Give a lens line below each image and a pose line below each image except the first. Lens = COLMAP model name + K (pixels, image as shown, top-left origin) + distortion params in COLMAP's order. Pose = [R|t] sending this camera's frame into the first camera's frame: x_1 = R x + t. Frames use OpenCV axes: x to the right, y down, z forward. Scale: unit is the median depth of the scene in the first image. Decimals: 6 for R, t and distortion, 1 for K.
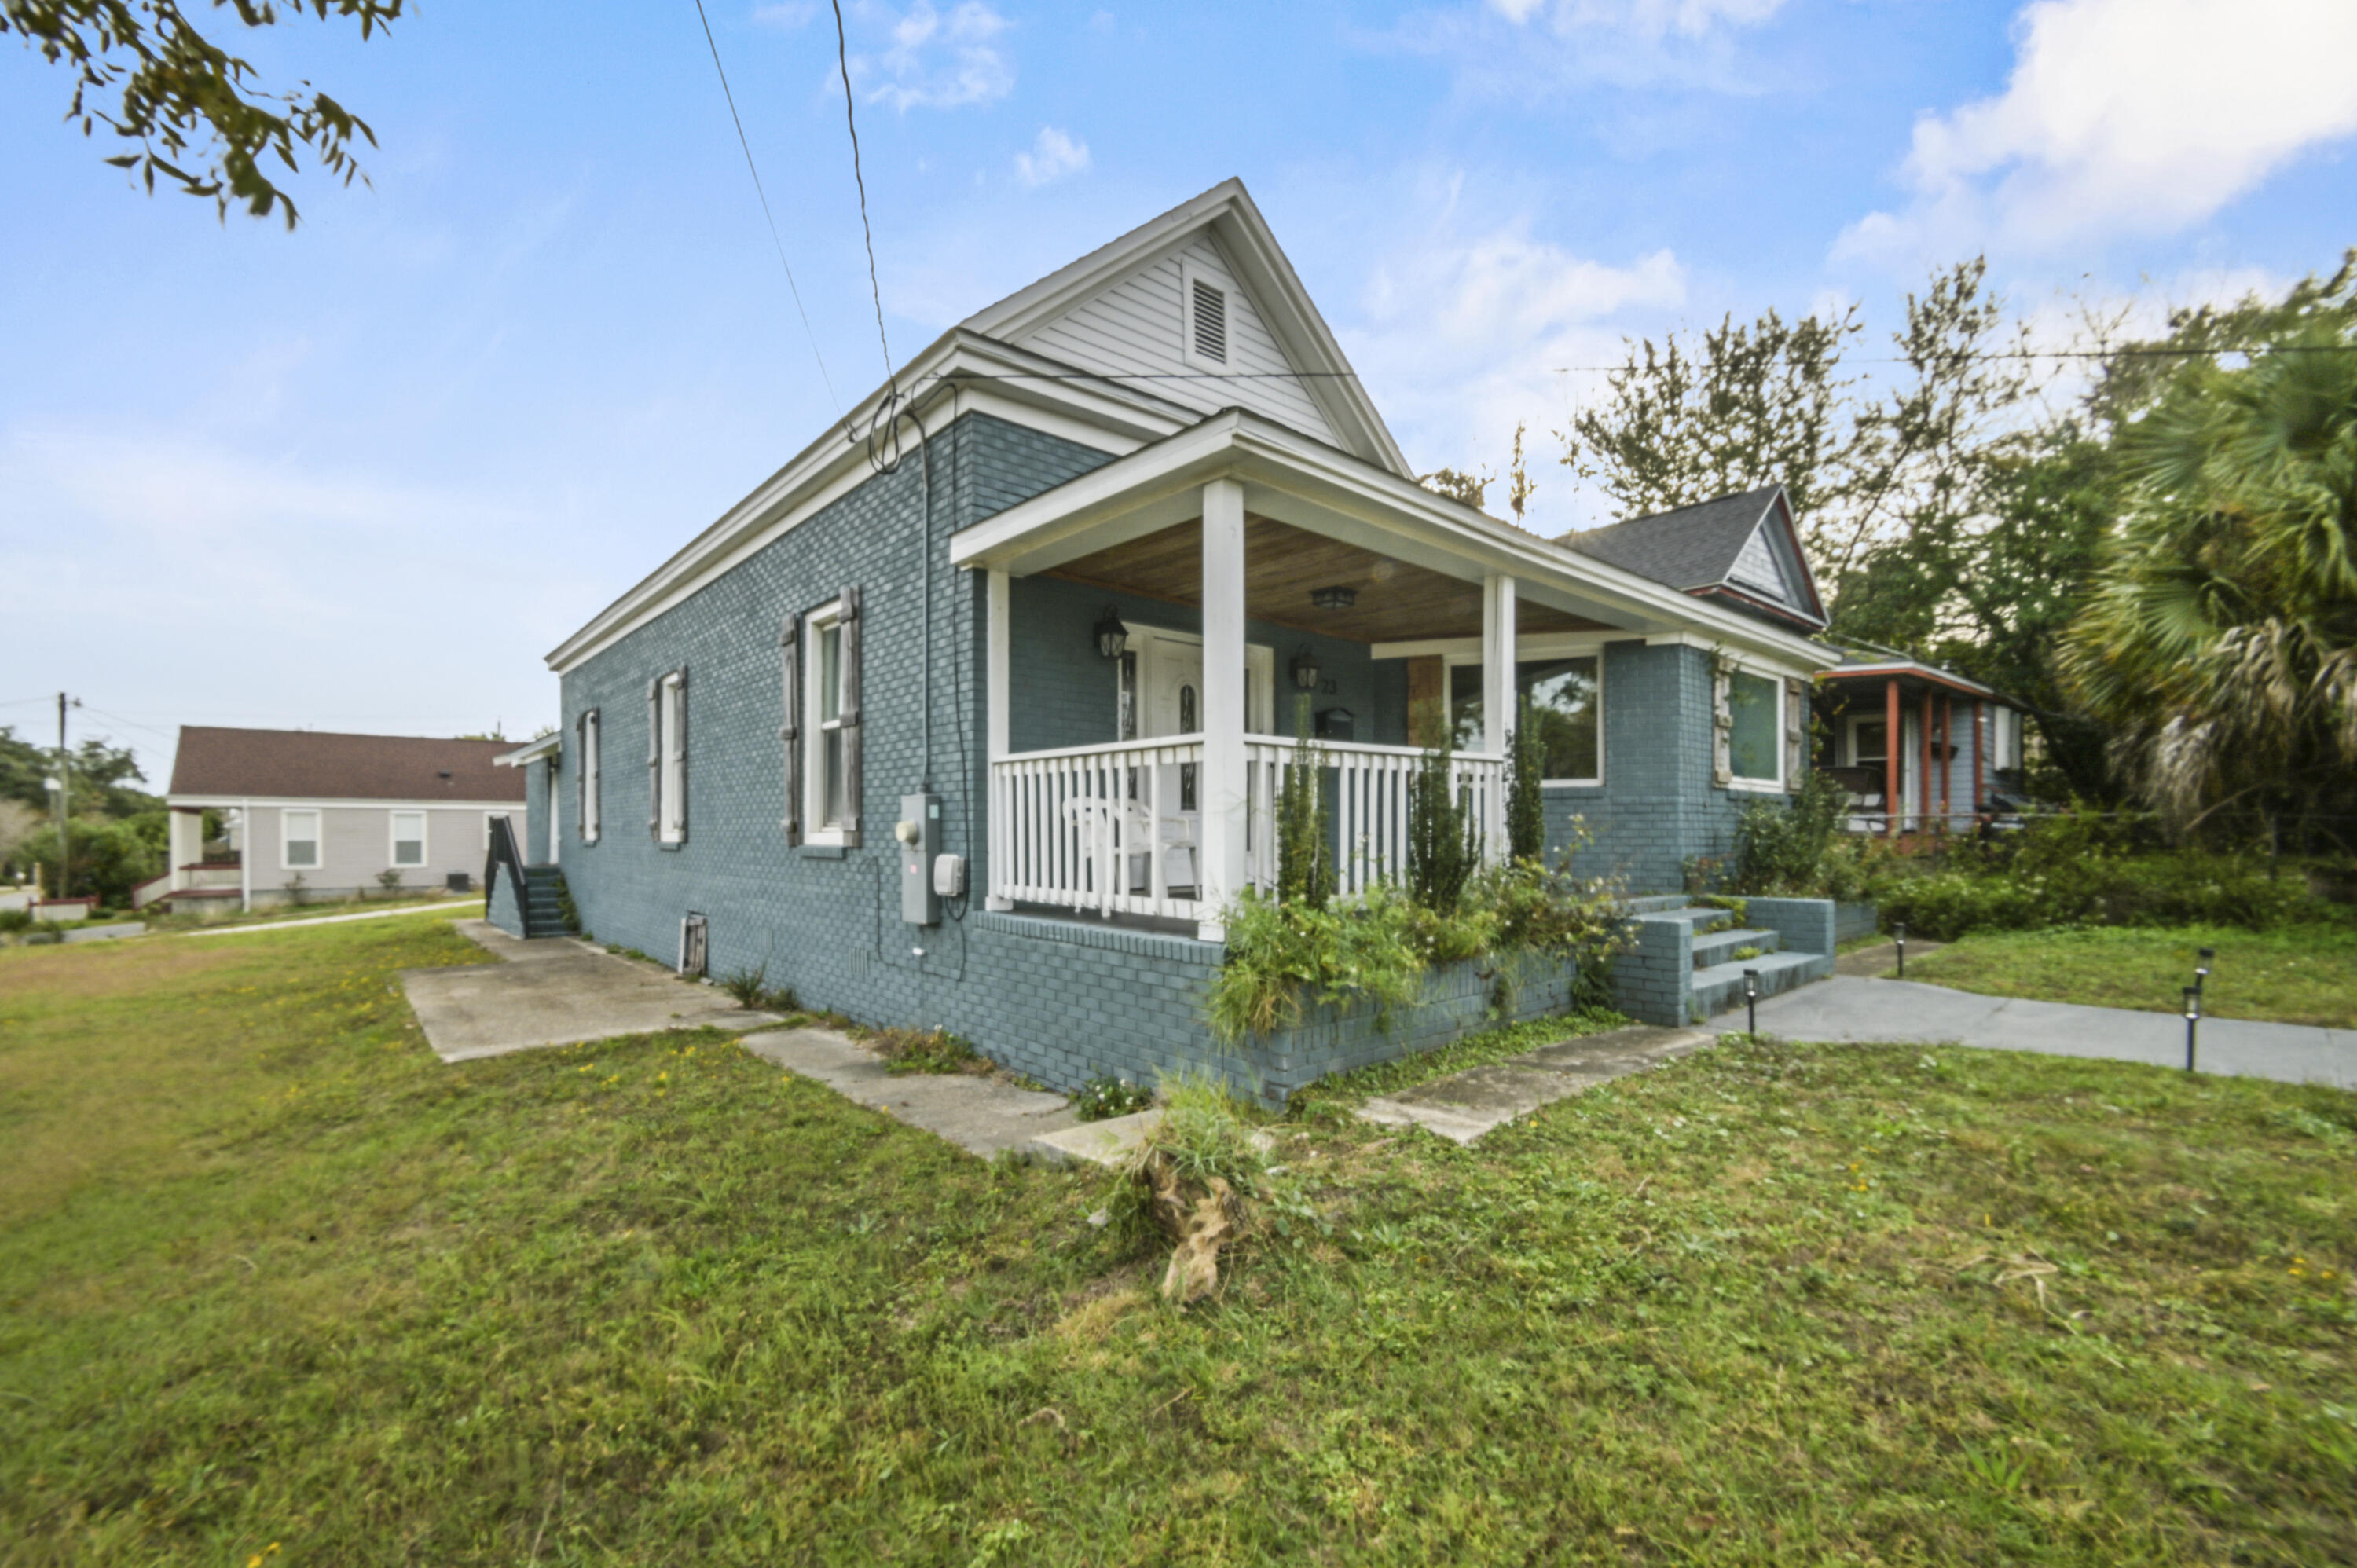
lens RADIAL K [[974.2, 0, 1157.2], [0, 974.2, 827.4], [0, 0, 1]] dist [-0.012000, -0.003105]
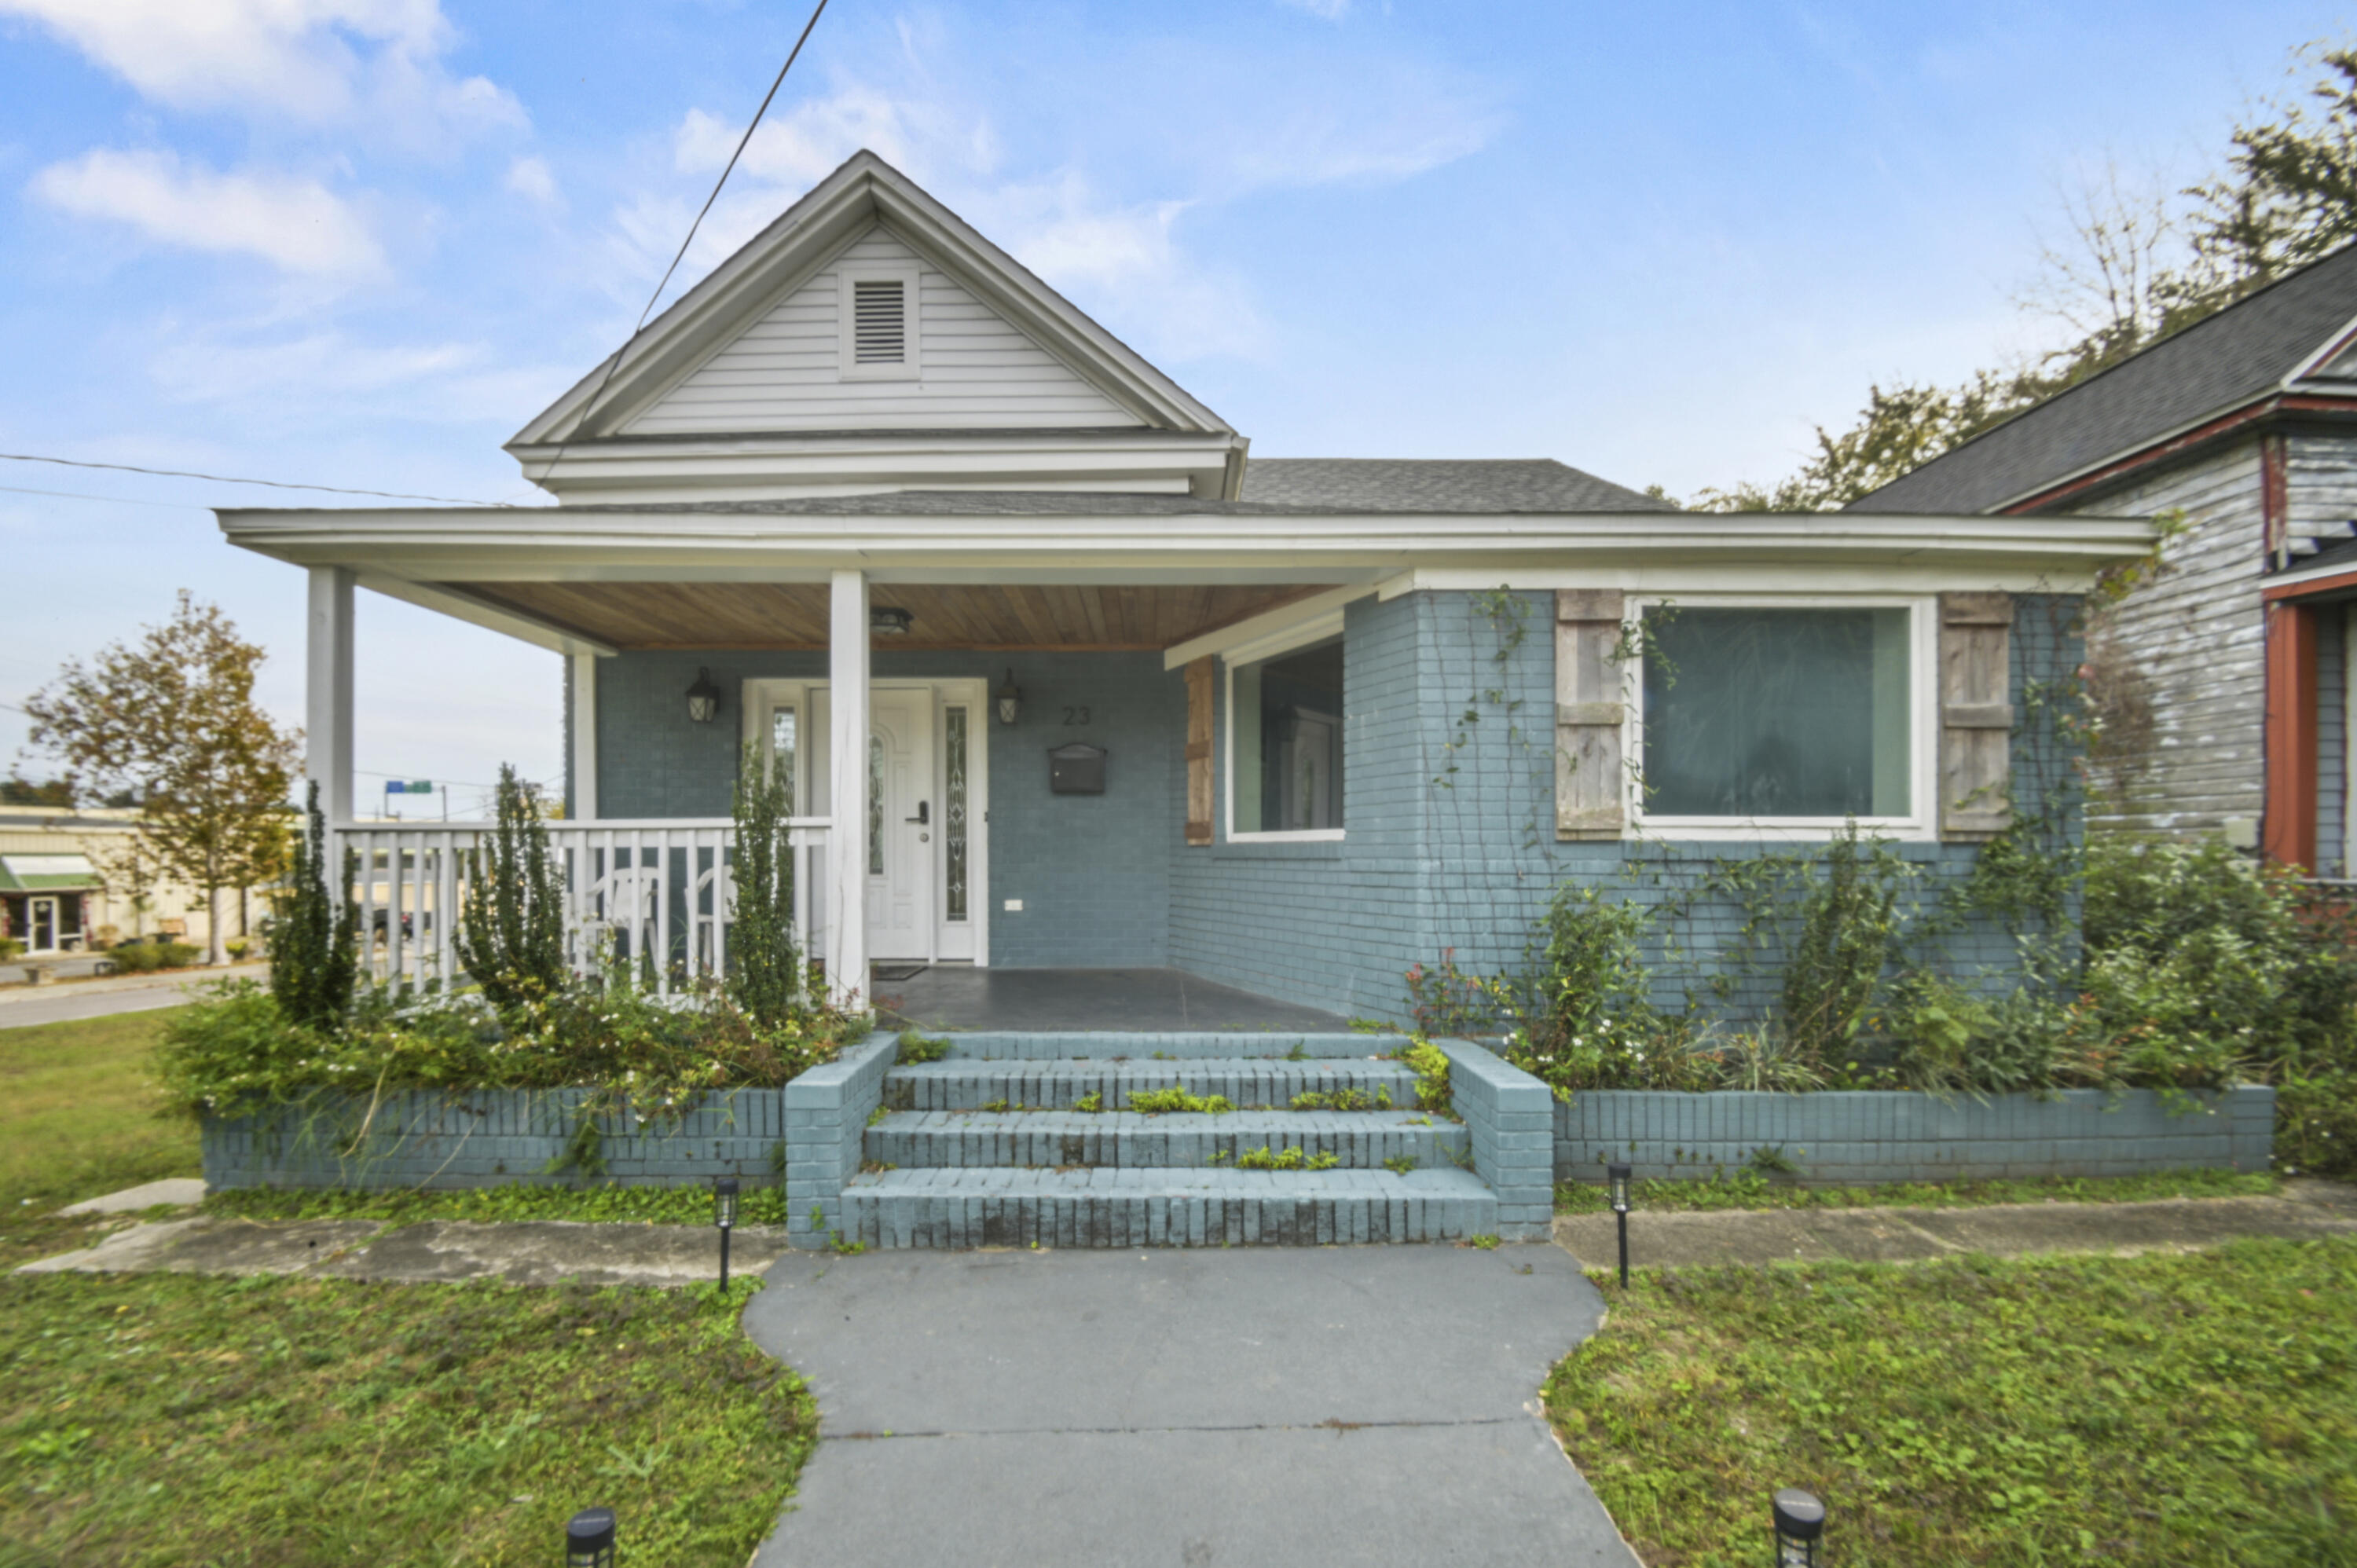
lens RADIAL K [[974.2, 0, 1134.9], [0, 974.2, 867.4], [0, 0, 1]] dist [-0.012000, -0.003105]
pose [[0.763456, 0.008495, -0.645804, 0.466829], [0.006752, 0.999754, 0.021133, -0.024629], [0.645825, -0.020494, 0.763211, 0.273149]]
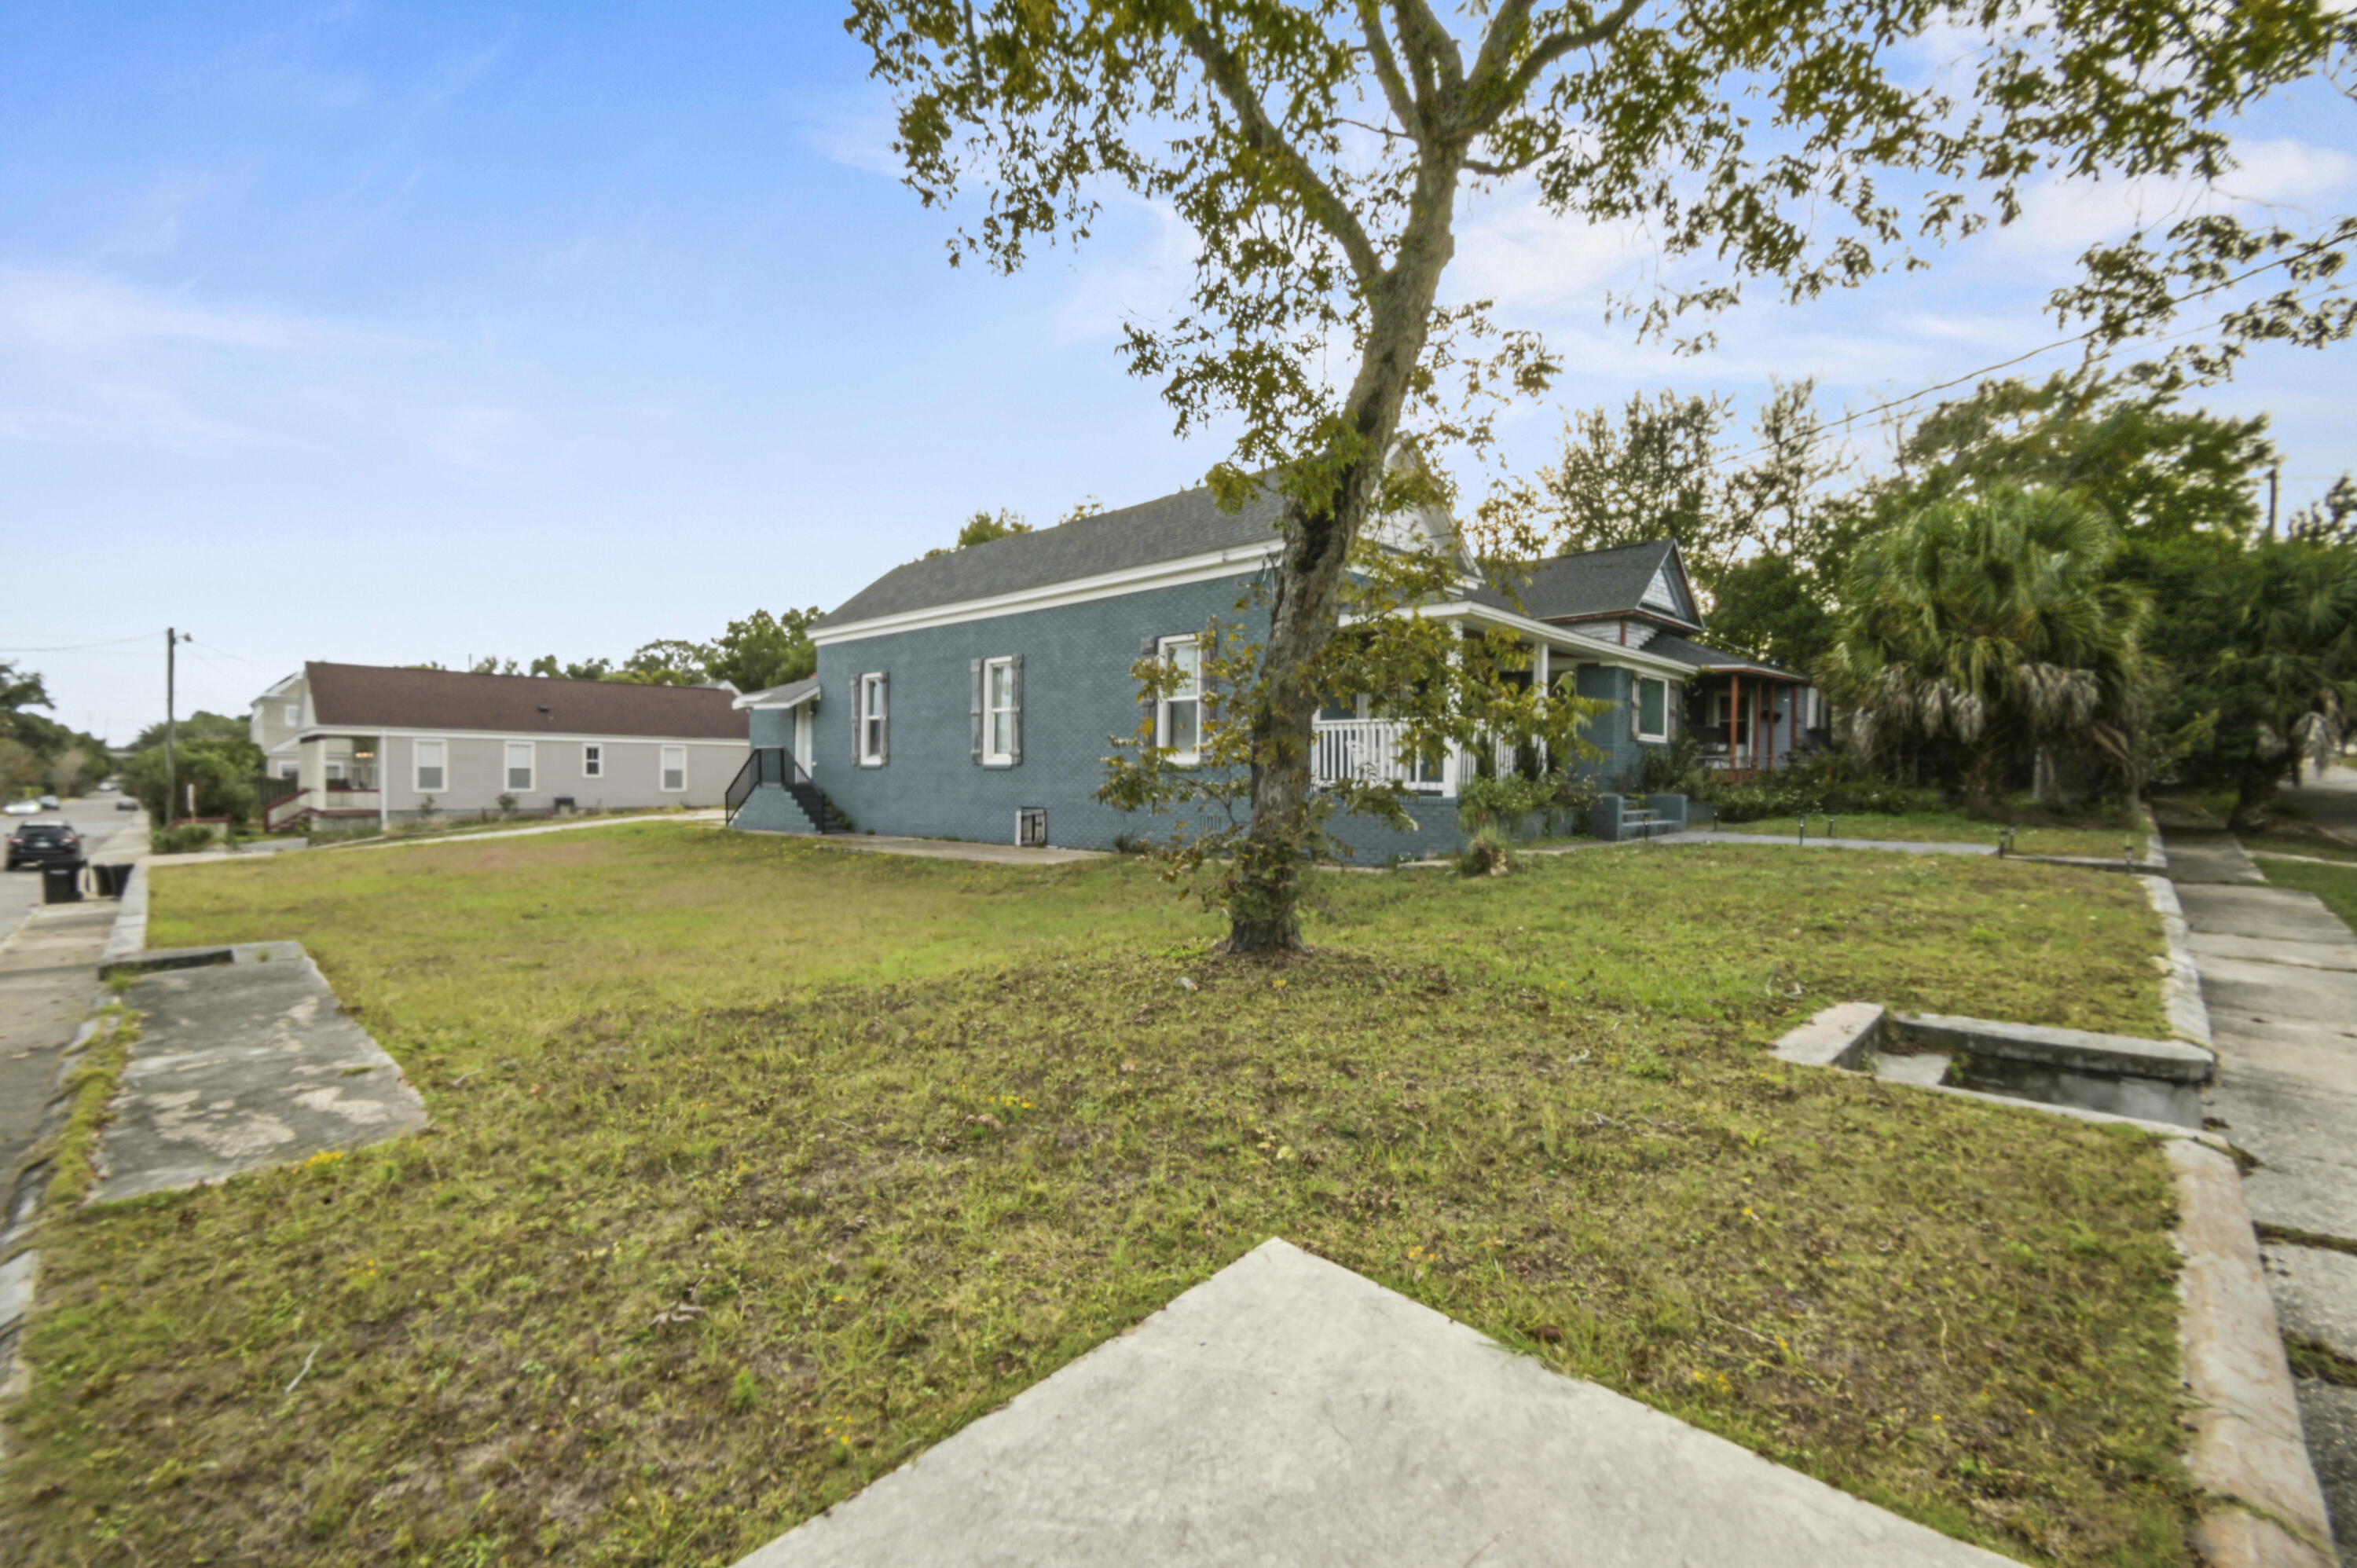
lens RADIAL K [[974.2, 0, 1172.8], [0, 974.2, 792.9], [0, 0, 1]] dist [-0.012000, -0.003105]
pose [[0.995829, 0.009025, 0.090792, -0.319290], [-0.011254, 0.999647, 0.024066, 0.018056], [-0.090543, -0.024987, 0.995579, -0.530220]]
